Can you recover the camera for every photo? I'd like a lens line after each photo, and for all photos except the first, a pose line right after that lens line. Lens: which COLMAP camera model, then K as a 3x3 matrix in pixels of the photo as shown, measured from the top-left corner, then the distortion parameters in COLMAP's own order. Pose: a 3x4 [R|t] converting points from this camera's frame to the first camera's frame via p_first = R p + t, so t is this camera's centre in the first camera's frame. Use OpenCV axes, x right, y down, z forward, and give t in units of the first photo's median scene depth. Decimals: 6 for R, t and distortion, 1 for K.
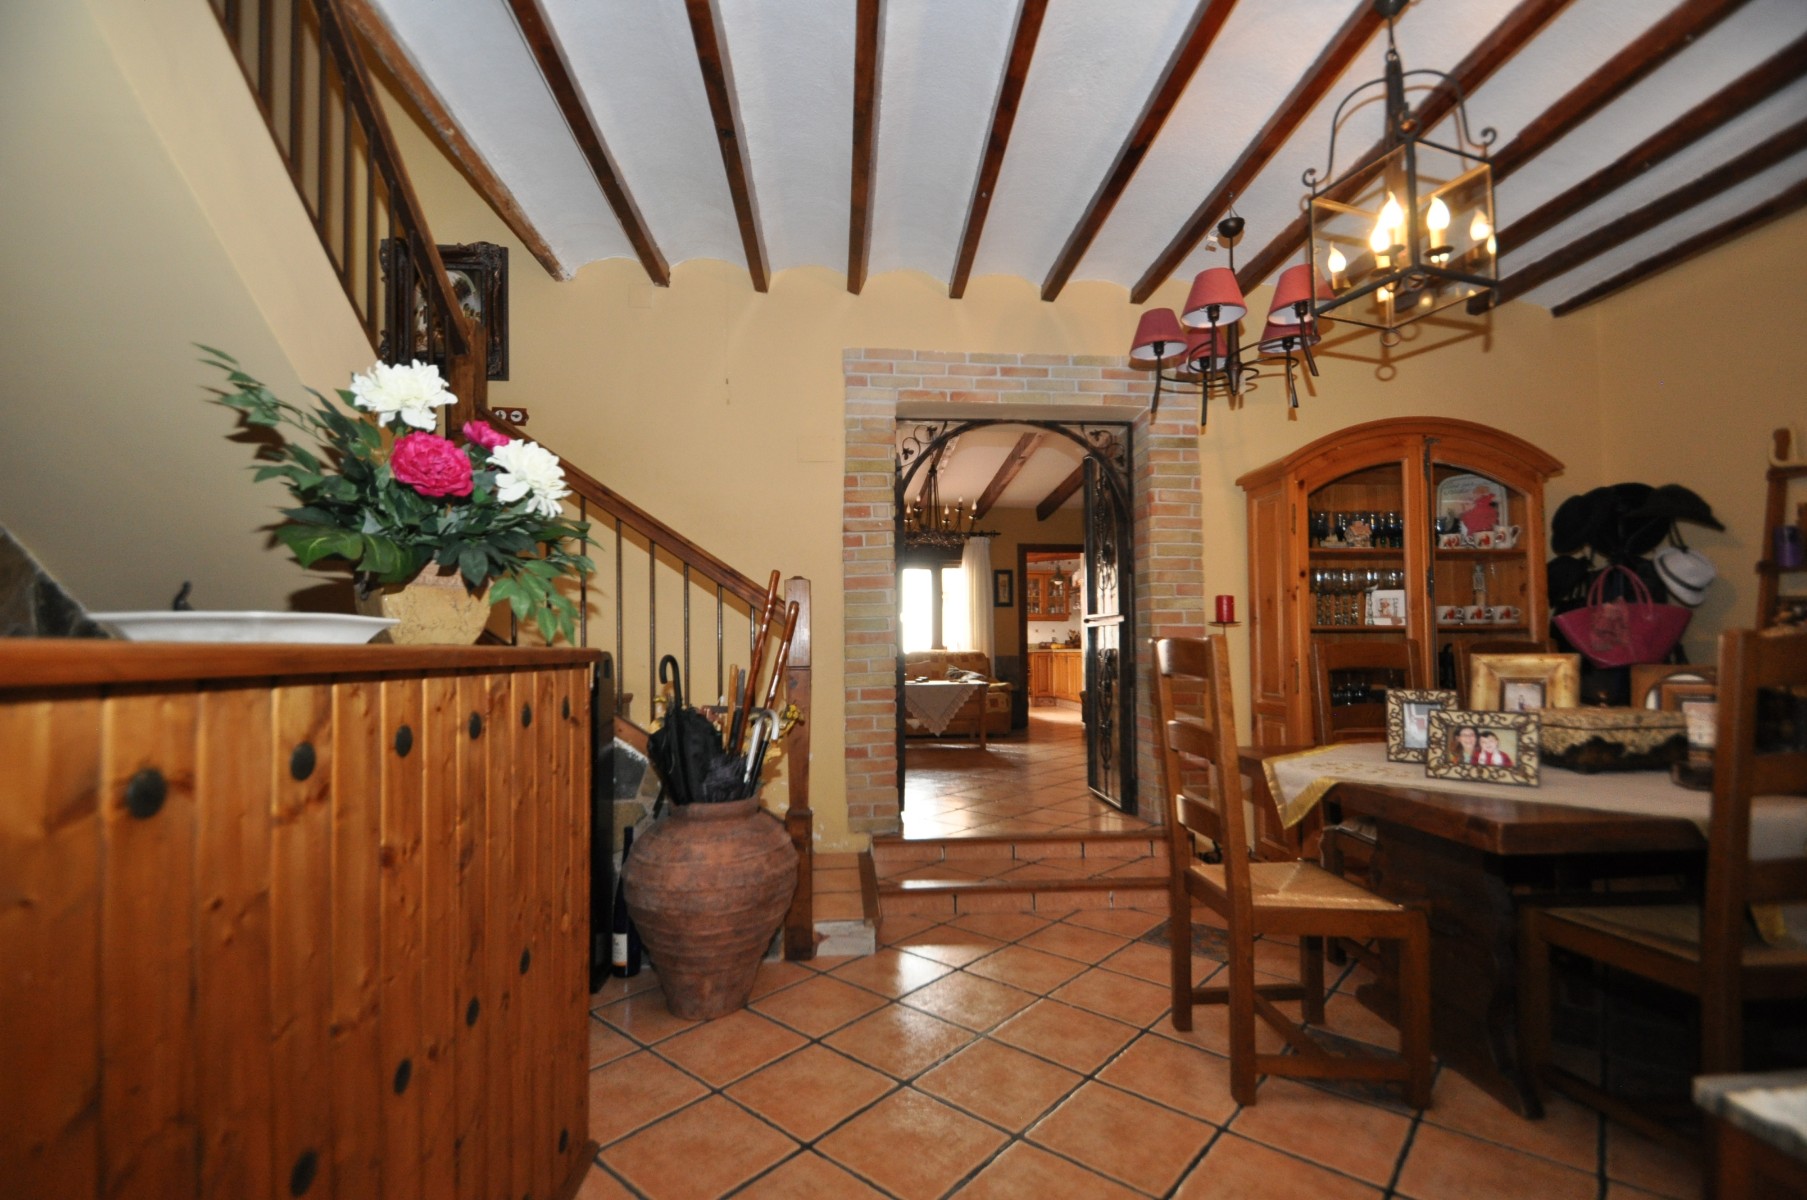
lens RADIAL K [[829.0, 0, 902.2], [0, 829.0, 612.7], [0, 0, 1]] dist [0.000396, -0.001277]
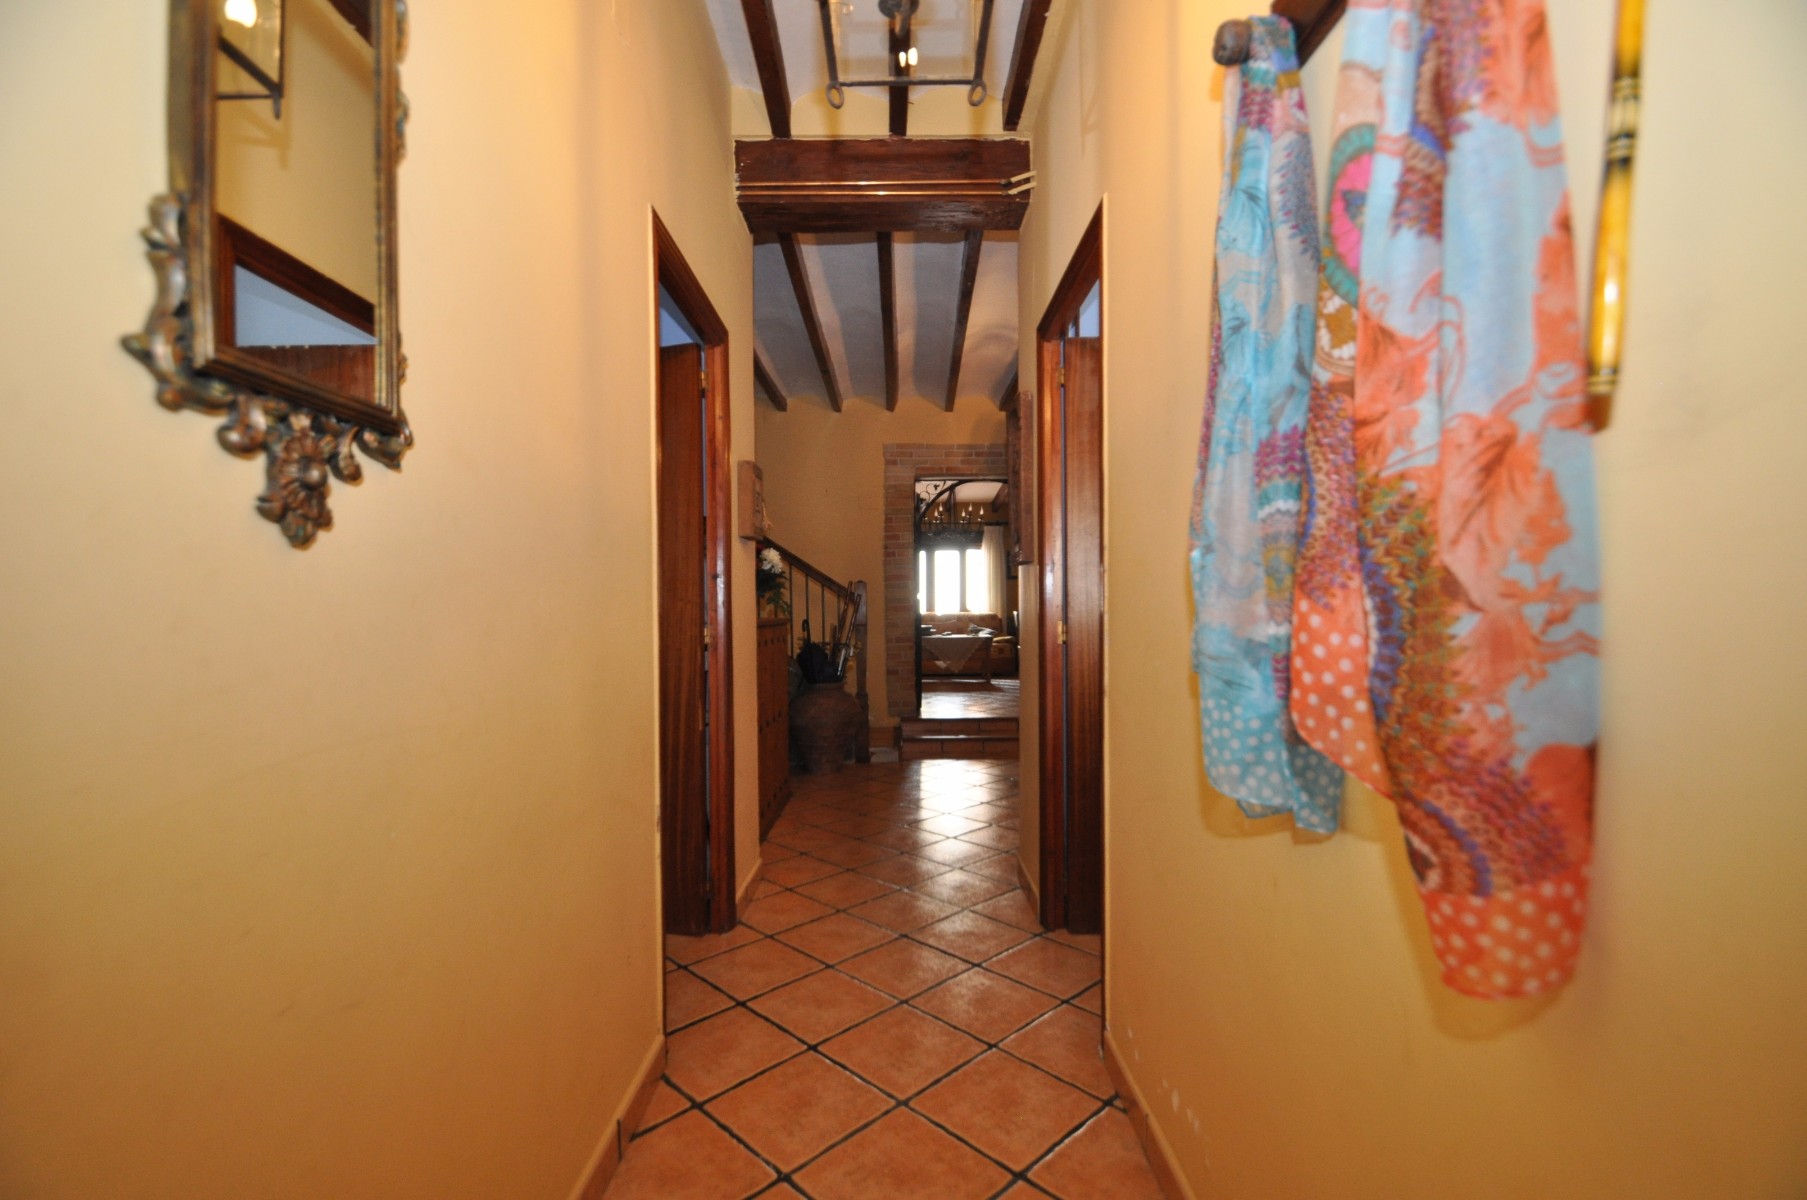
lens RADIAL K [[829.0, 0, 903.0], [0, 829.0, 599.8], [0, 0, 1]] dist [0.000396, -0.001277]
pose [[0.997919, -0.003000, -0.064408, 0.082609], [0.005195, 0.999410, 0.033937, -0.047679], [0.064268, -0.034201, 0.997346, -0.773095]]
